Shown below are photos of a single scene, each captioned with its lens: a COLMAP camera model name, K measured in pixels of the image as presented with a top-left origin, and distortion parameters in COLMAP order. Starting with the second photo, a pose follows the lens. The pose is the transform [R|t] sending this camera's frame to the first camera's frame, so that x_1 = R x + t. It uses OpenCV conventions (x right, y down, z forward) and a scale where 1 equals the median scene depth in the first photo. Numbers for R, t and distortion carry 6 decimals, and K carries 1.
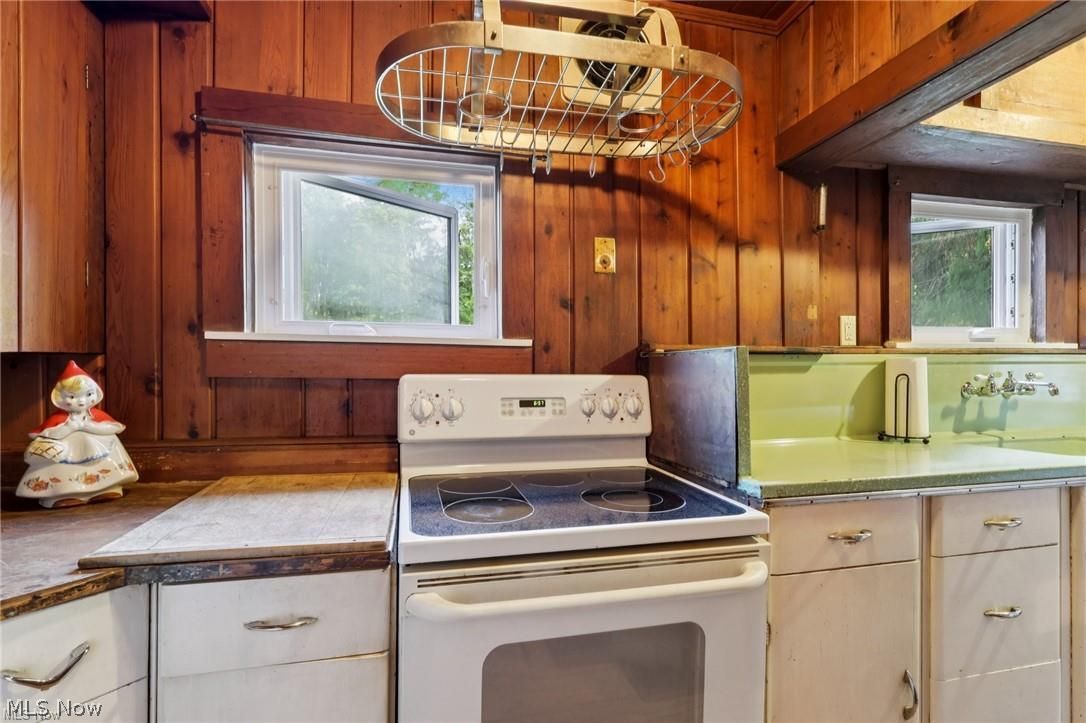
lens RADIAL K [[522.6, 0, 546.2], [0, 522.6, 368.1], [0, 0, 1]] dist [0.002281, 0.000438]
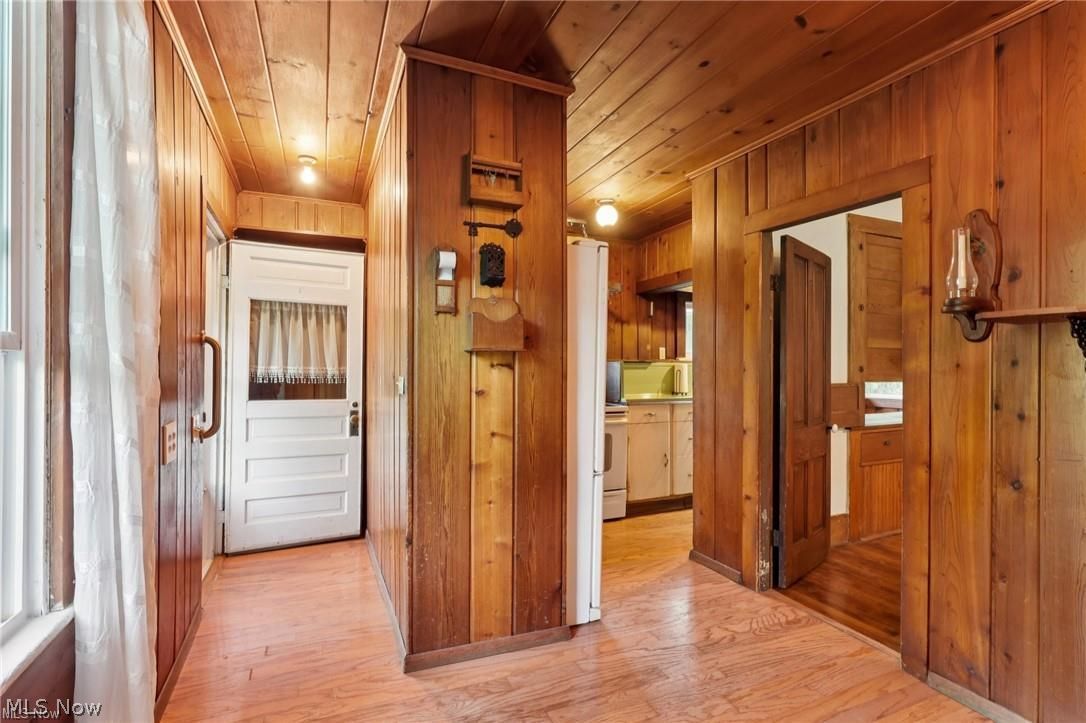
lens RADIAL K [[522.6, 0, 544.3], [0, 522.6, 364.8], [0, 0, 1]] dist [0.002281, 0.000438]
pose [[0.982658, 0.001334, 0.185422, -0.520202], [-0.001510, 0.999999, 0.000811, -0.017148], [-0.185421, -0.001077, 0.982659, -1.550816]]
